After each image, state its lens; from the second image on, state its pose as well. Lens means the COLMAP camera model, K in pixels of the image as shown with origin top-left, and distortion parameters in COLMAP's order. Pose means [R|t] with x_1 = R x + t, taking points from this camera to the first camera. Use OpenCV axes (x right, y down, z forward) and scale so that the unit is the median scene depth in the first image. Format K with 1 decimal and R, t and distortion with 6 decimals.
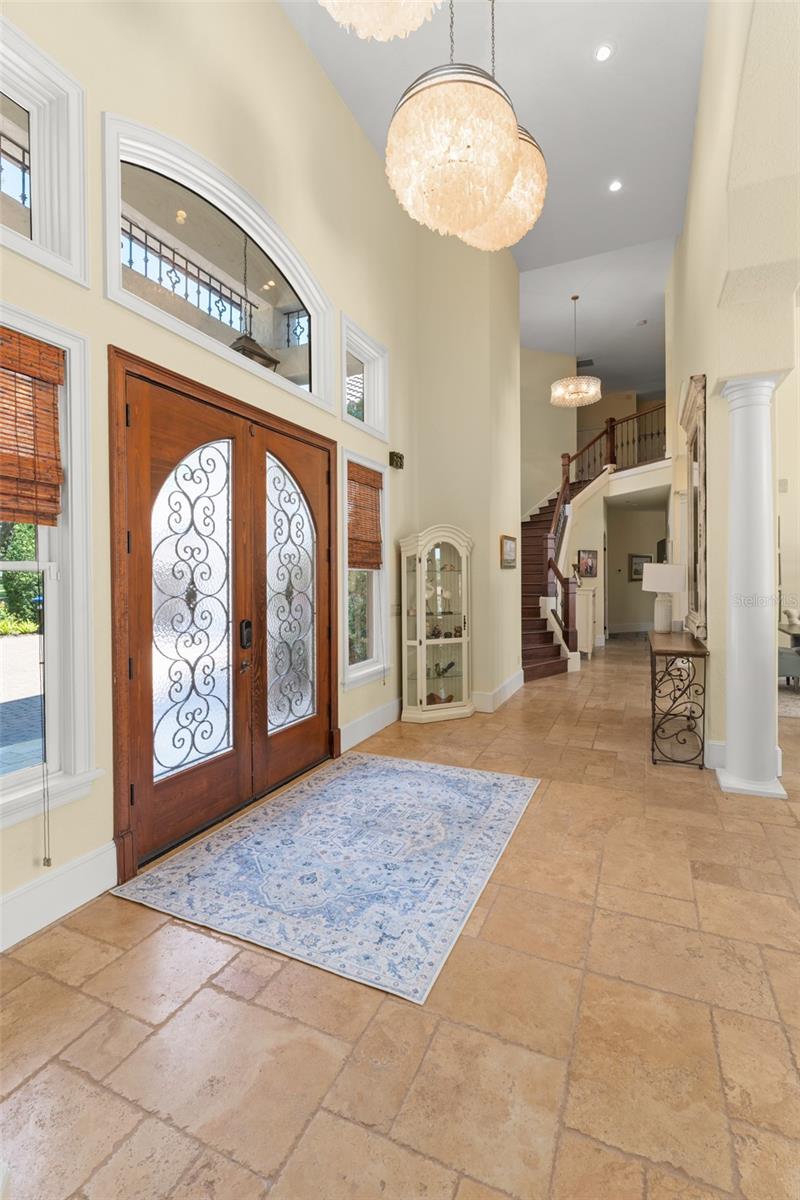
lens RADIAL K [[522.0, 0, 401.4], [0, 522.0, 590.2], [0, 0, 1]] dist [-0.004903, 0.000649]
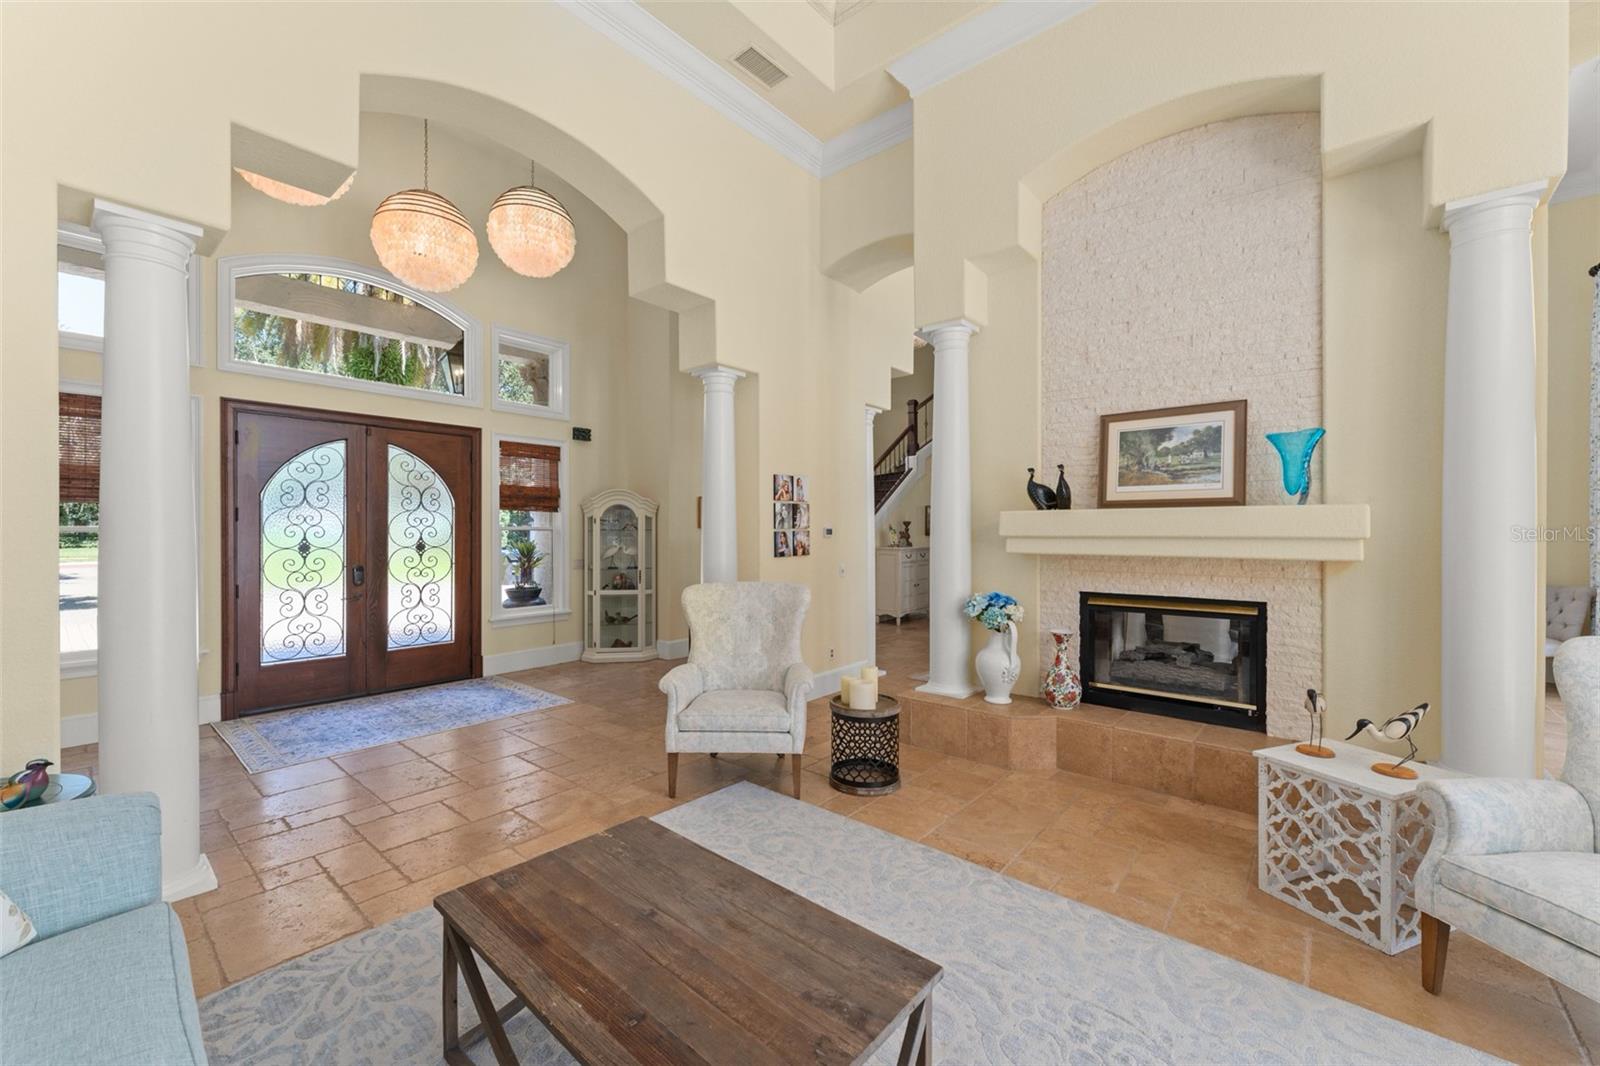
lens RADIAL K [[627.9, 0, 807.8], [0, 627.9, 540.6], [0, 0, 1]] dist [-0.000899, 0.000468]
pose [[0.960475, -0.000121, -0.278367, 0.899072], [-0.005173, 0.999819, -0.018282, 0.009364], [0.278319, 0.018999, 0.960301, -0.198994]]
